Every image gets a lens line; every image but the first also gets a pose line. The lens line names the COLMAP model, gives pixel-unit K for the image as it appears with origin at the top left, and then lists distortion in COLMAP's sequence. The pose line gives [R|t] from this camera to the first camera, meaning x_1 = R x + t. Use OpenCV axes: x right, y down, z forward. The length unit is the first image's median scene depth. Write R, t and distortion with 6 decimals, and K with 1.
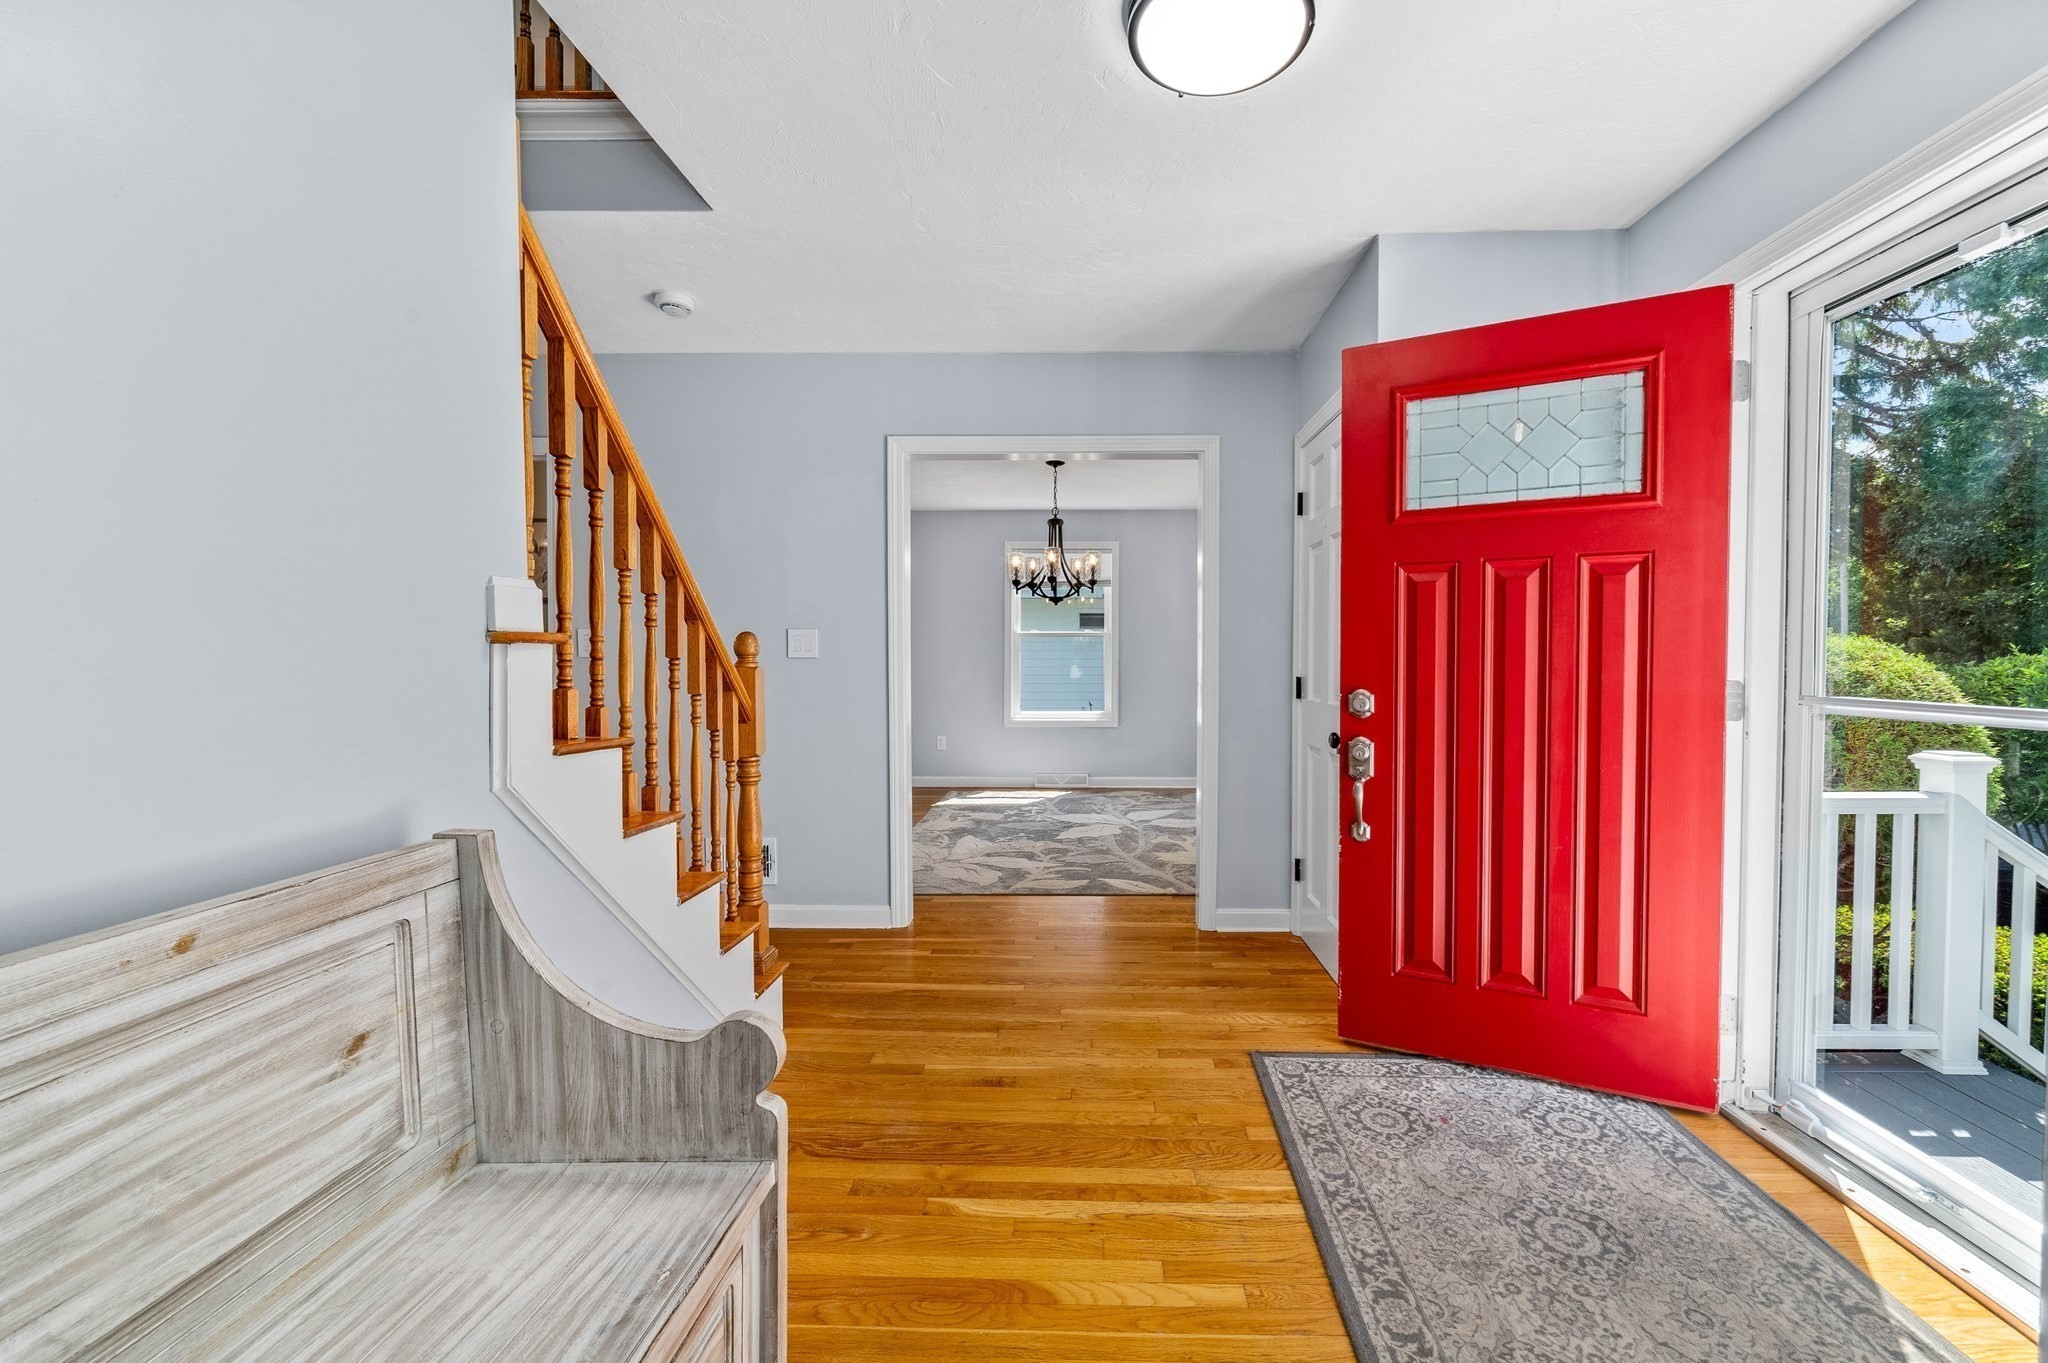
lens RADIAL K [[832.5, 0, 1072.9], [0, 832.5, 677.1], [0, 0, 1]] dist [-0.000027, 0.000037]
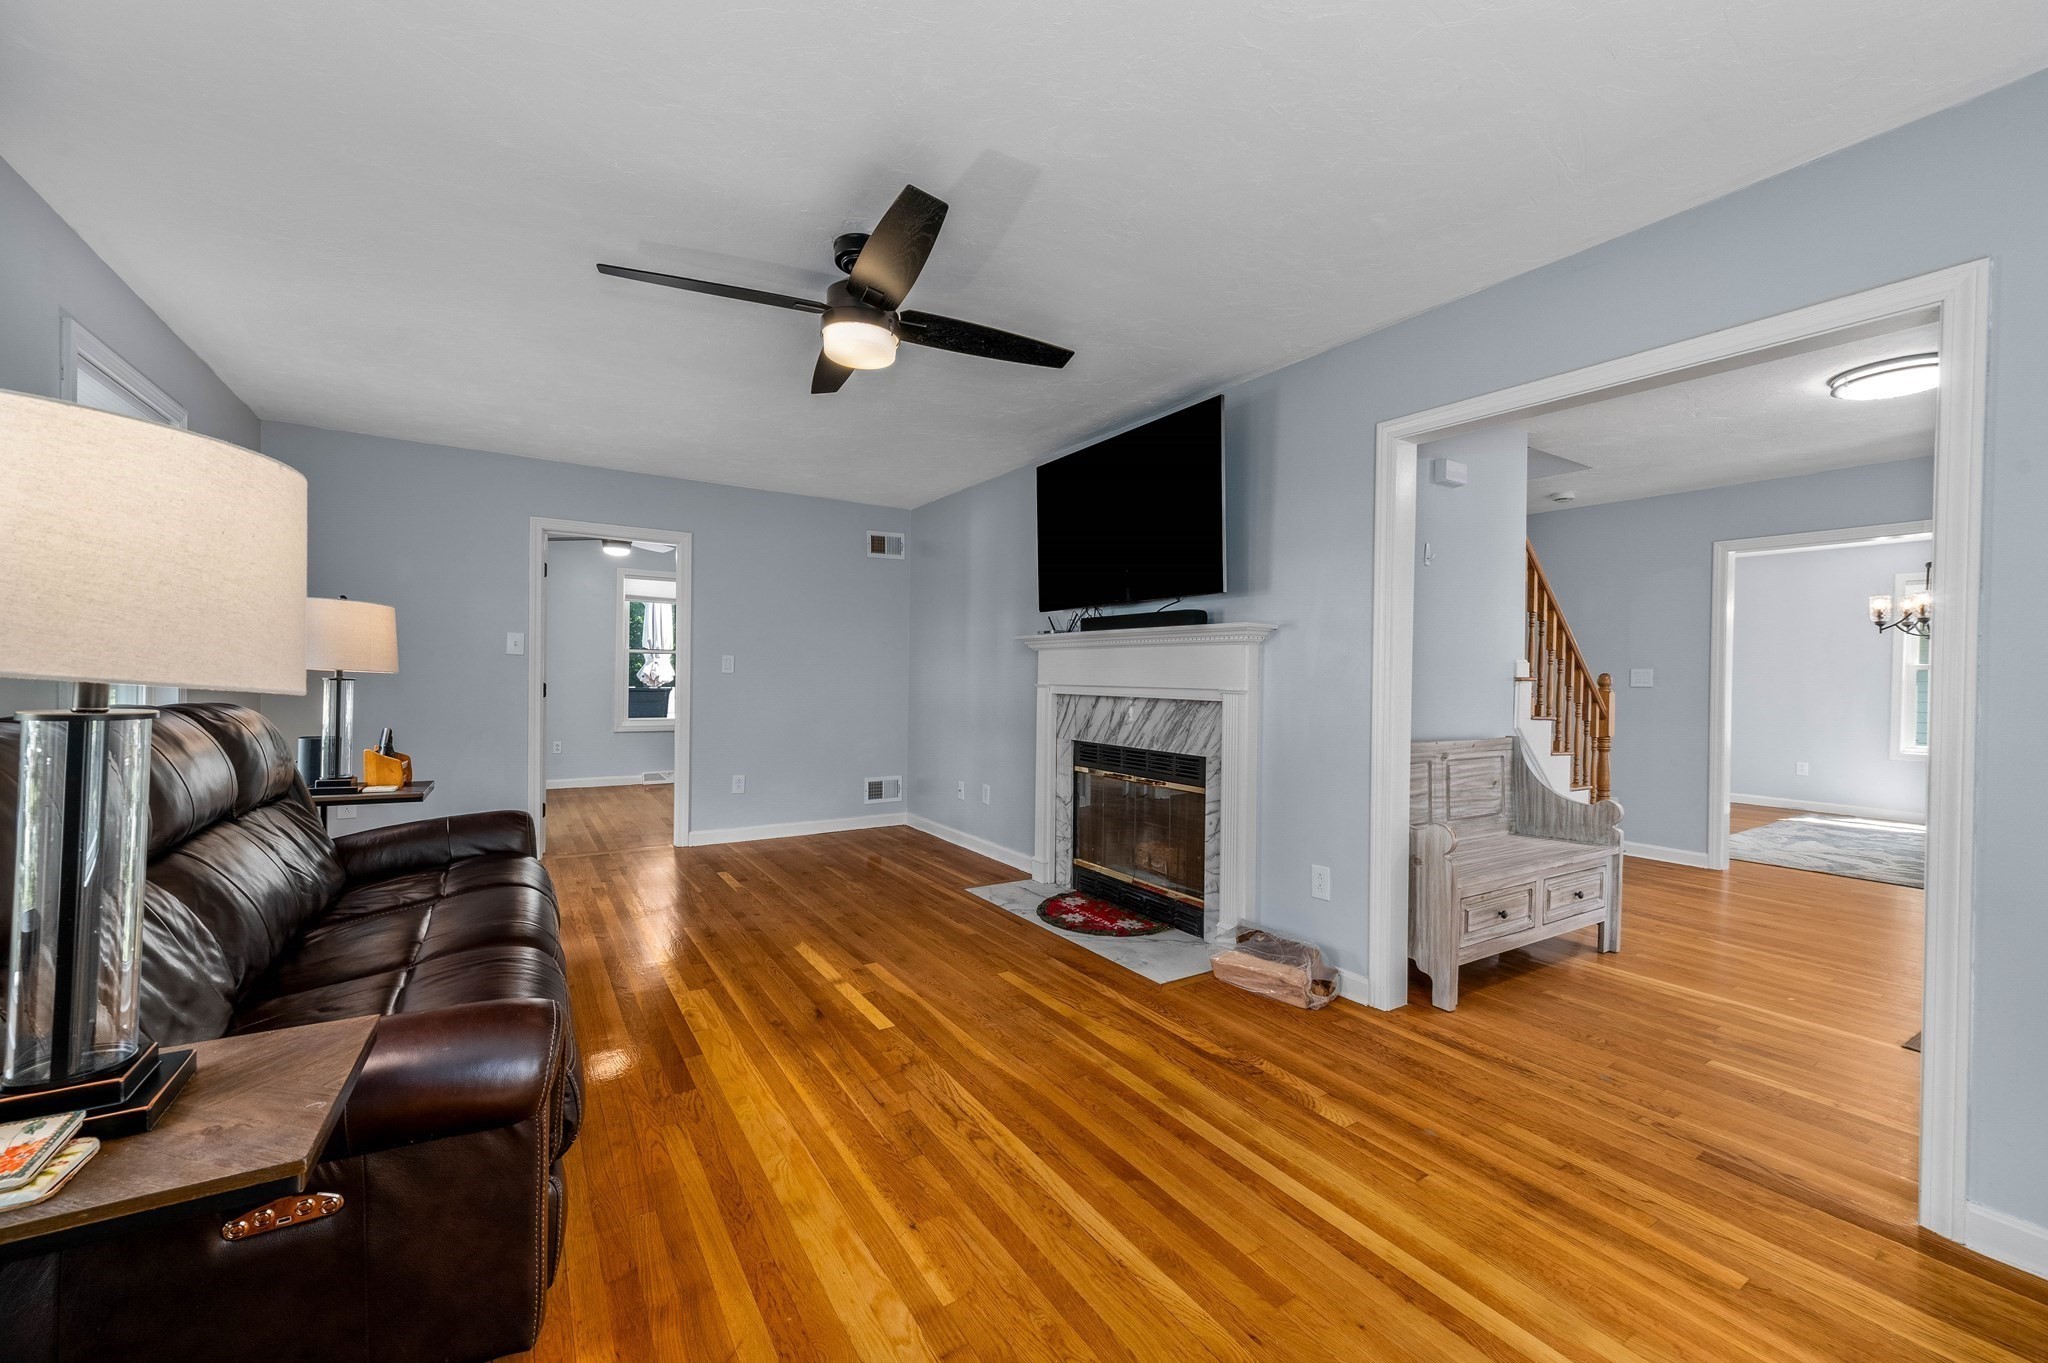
lens RADIAL K [[809.8, 0, 994.7], [0, 809.8, 680.5], [0, 0, 1]] dist [0.000274, -0.000028]
pose [[0.540720, 0.011402, -0.841126, 0.593388], [-0.034139, 0.999382, -0.008399, 0.036759], [0.840510, 0.033257, 0.540775, -1.688619]]
